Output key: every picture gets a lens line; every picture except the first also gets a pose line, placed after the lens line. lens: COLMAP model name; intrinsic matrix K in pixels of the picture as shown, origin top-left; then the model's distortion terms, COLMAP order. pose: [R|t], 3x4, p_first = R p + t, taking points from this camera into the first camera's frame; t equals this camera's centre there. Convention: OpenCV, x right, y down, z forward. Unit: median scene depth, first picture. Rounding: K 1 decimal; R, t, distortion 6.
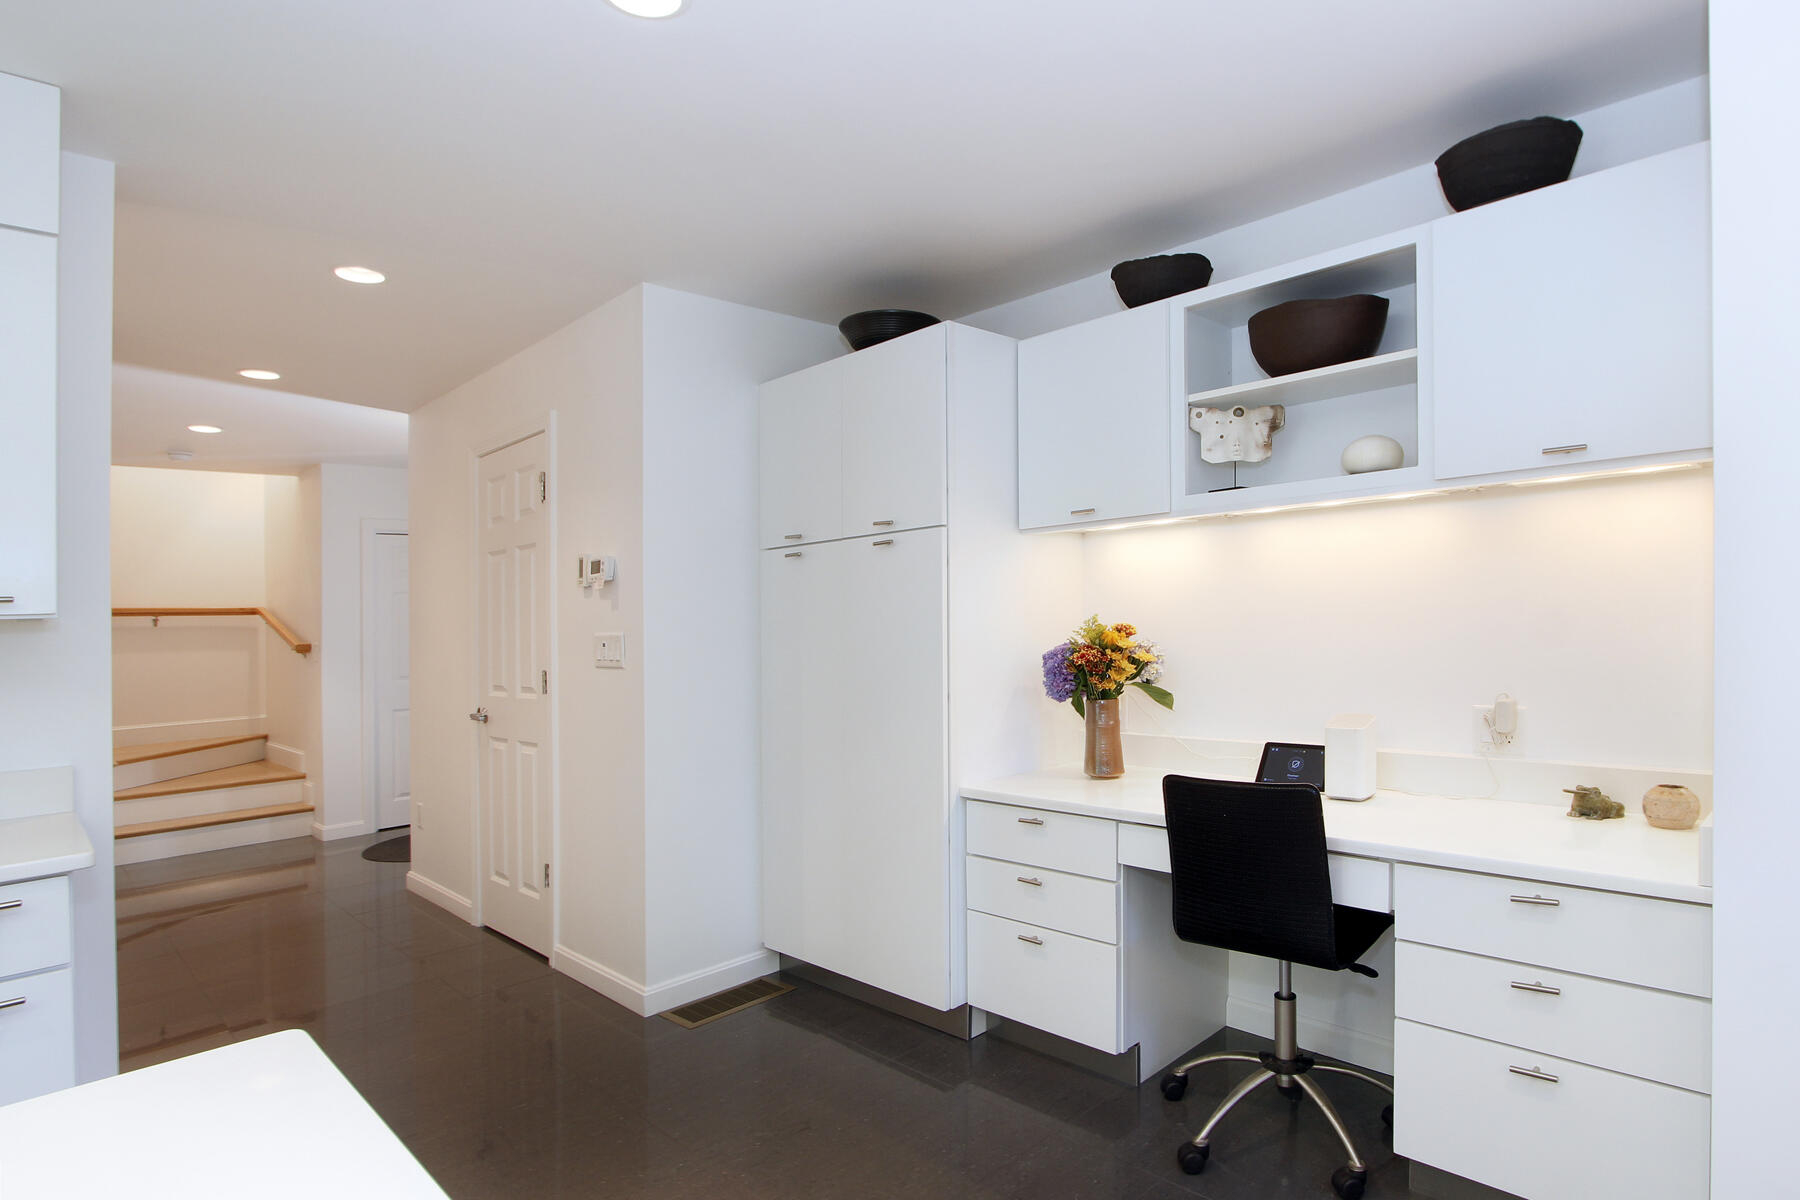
lens RADIAL K [[982.4, 0, 969.0], [0, 982.4, 604.7], [0, 0, 1]] dist [-0.002335, -0.000327]
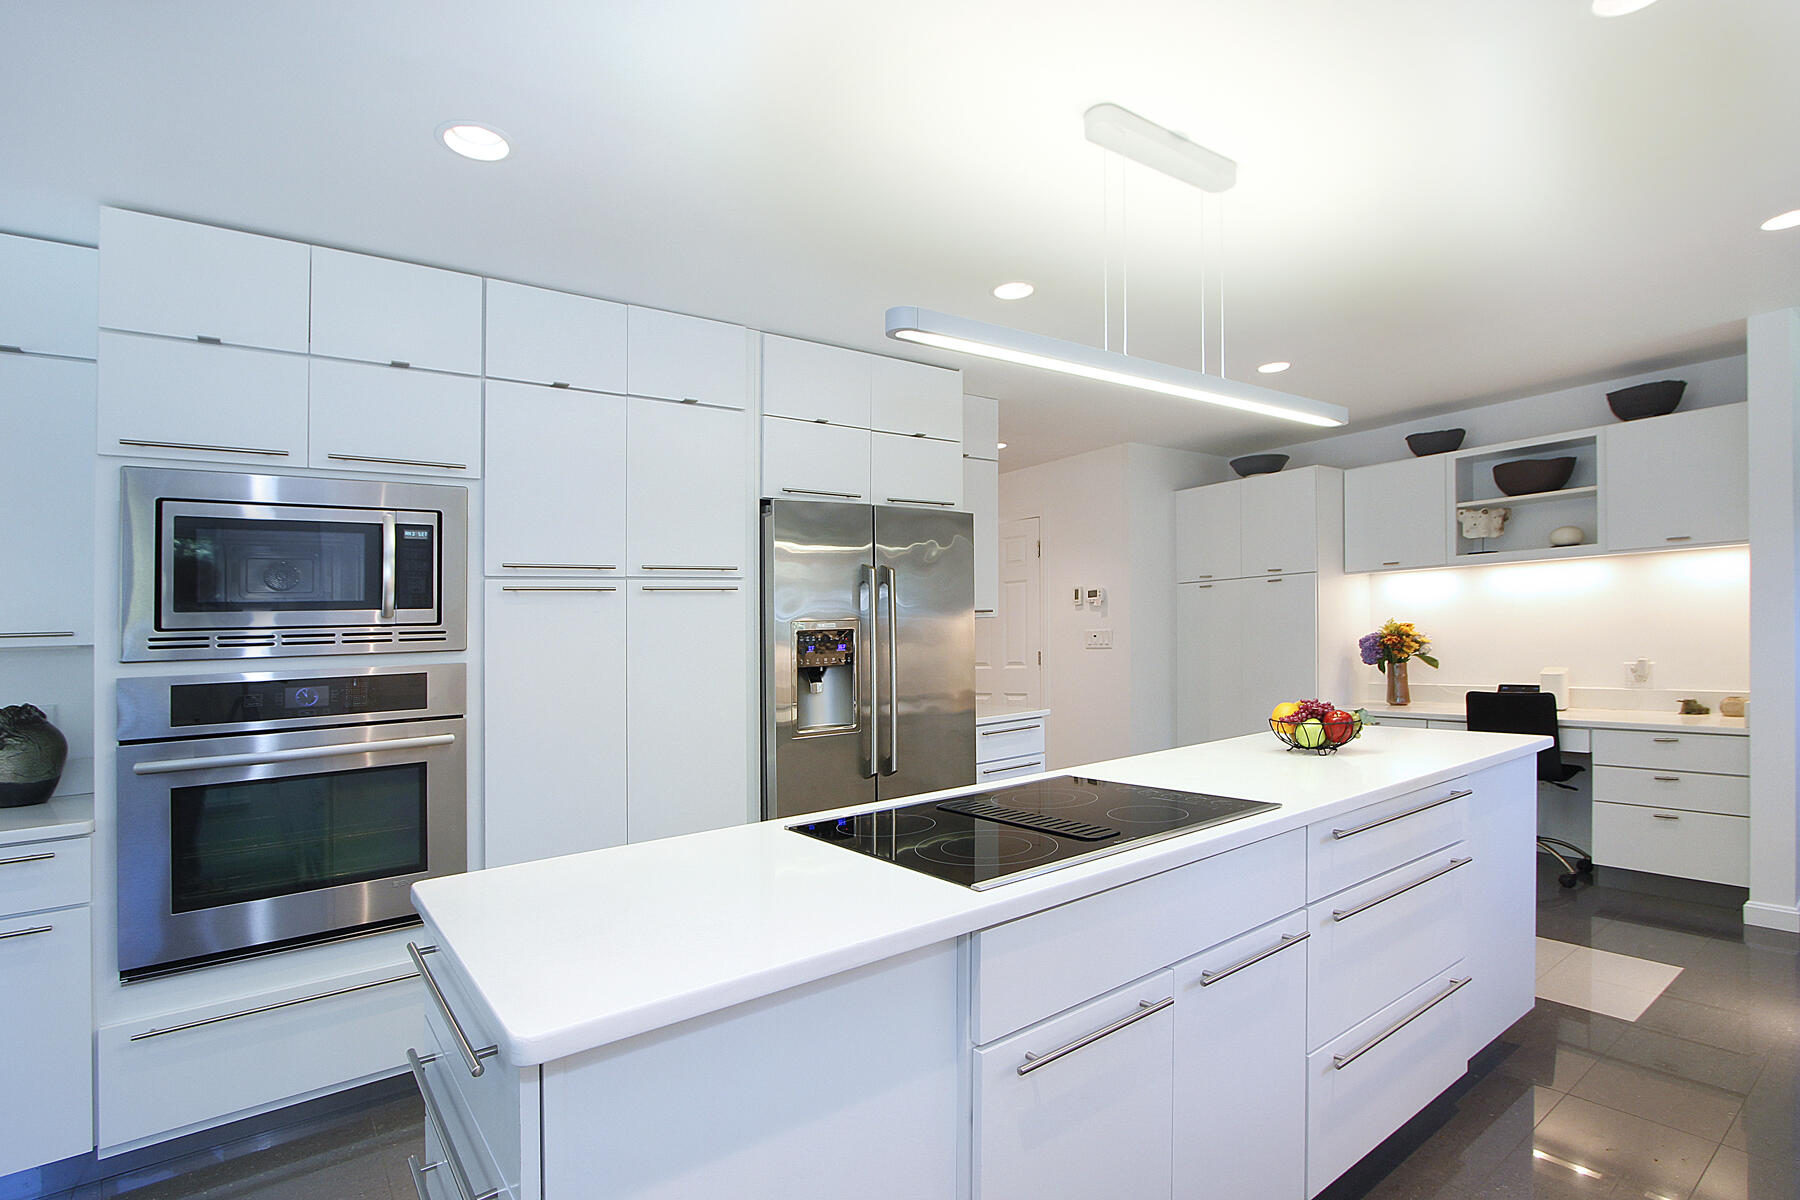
lens RADIAL K [[869.0, 0, 926.4], [0, 869.0, 619.0], [0, 0, 1]] dist [-0.001107, -0.000412]
pose [[0.989361, -0.005143, -0.145393, -0.560822], [0.006429, 0.999944, 0.008376, -0.007627], [0.145342, -0.009221, 0.989339, -0.841268]]
